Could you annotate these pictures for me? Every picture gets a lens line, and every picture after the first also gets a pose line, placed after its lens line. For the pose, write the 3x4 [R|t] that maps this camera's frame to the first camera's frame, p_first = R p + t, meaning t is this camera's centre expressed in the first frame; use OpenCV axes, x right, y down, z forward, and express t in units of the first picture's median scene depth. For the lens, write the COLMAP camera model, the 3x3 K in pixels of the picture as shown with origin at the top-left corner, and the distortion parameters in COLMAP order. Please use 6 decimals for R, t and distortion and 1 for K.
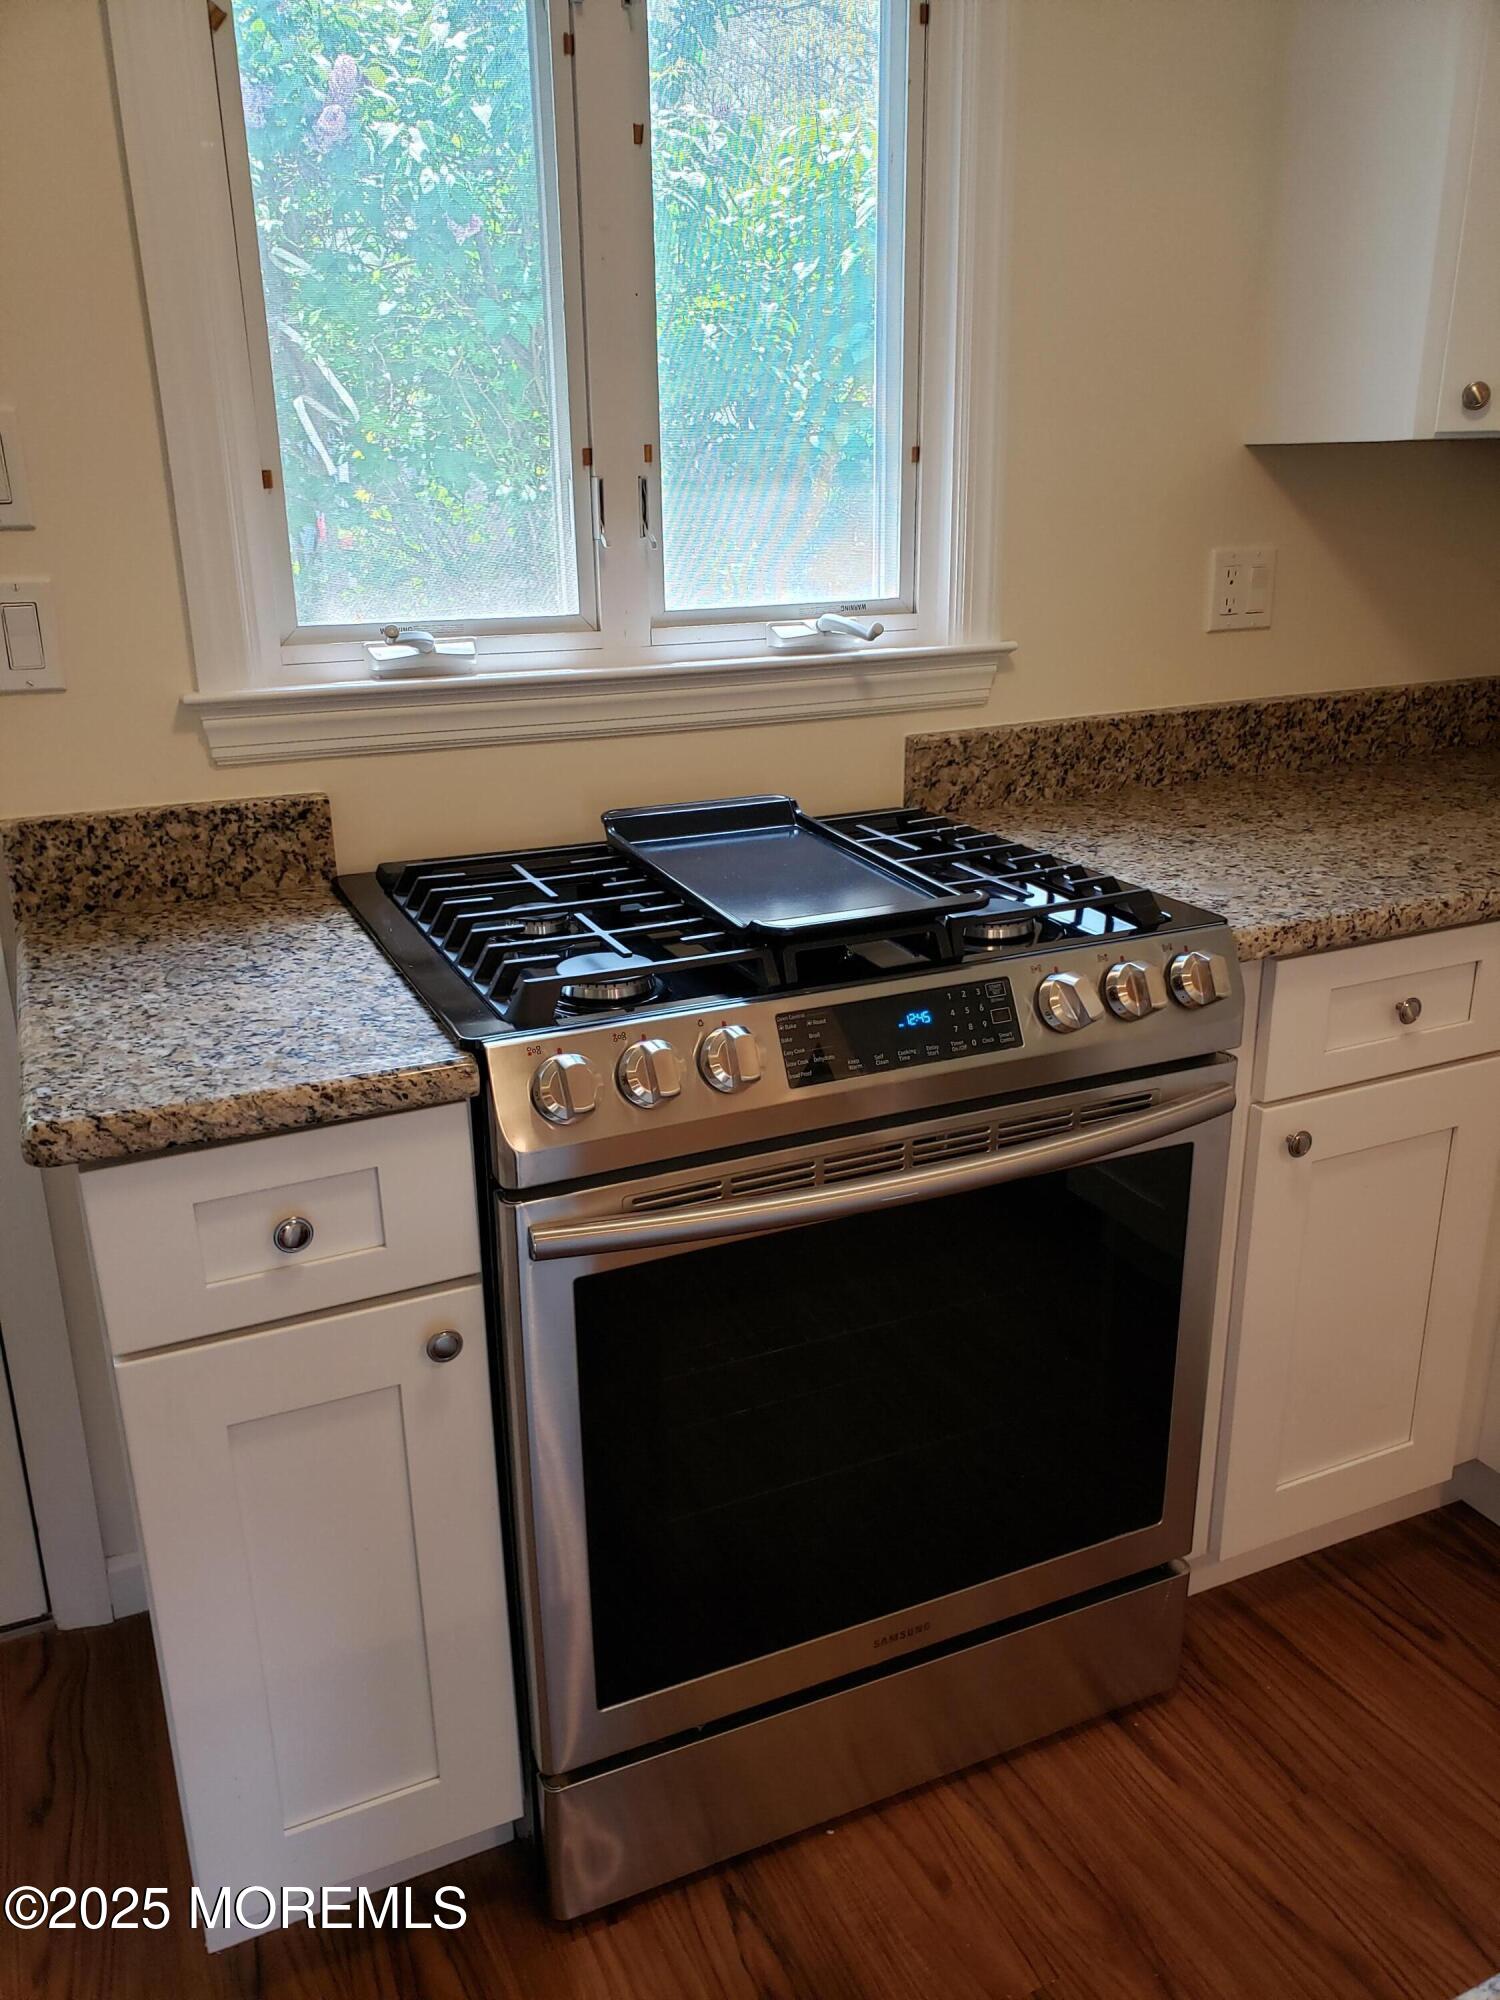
lens RADIAL K [[1572.5, 0, 732.7], [0, 1572.5, 1012.2], [0, 0, 1]] dist [0.052371, -0.087224]
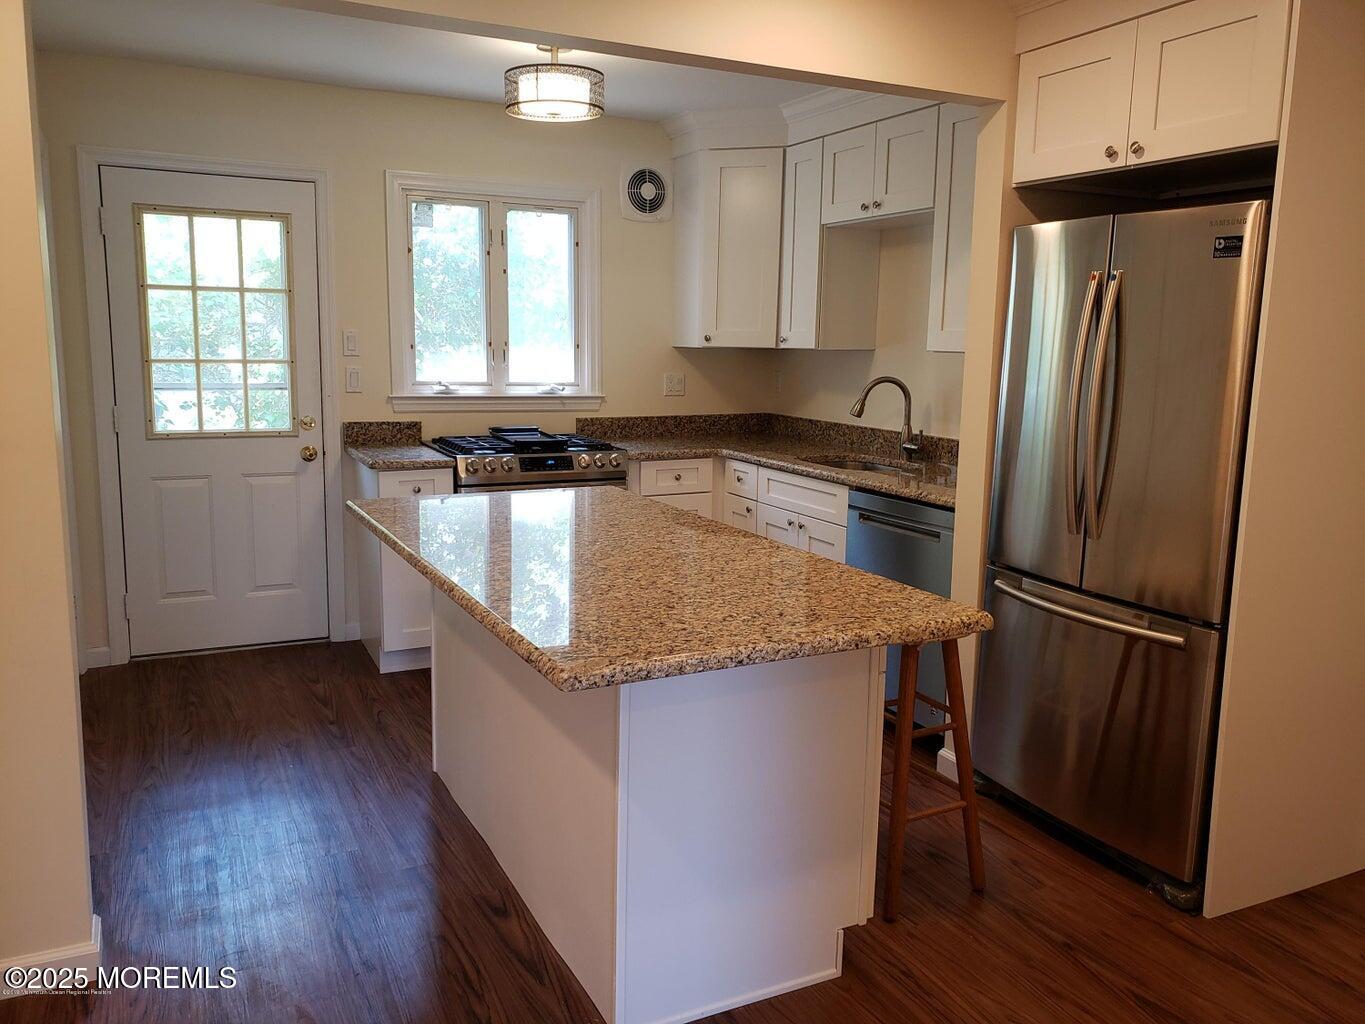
lens RADIAL K [[1073.2, 0, 694.0], [0, 1073.2, 509.6], [0, 0, 1]] dist [0.052371, -0.087224]
pose [[0.997995, 0.027256, 0.057118, 0.292169], [-0.017187, 0.985315, -0.169878, 0.542127], [-0.060909, 0.168556, 0.983808, -1.724187]]
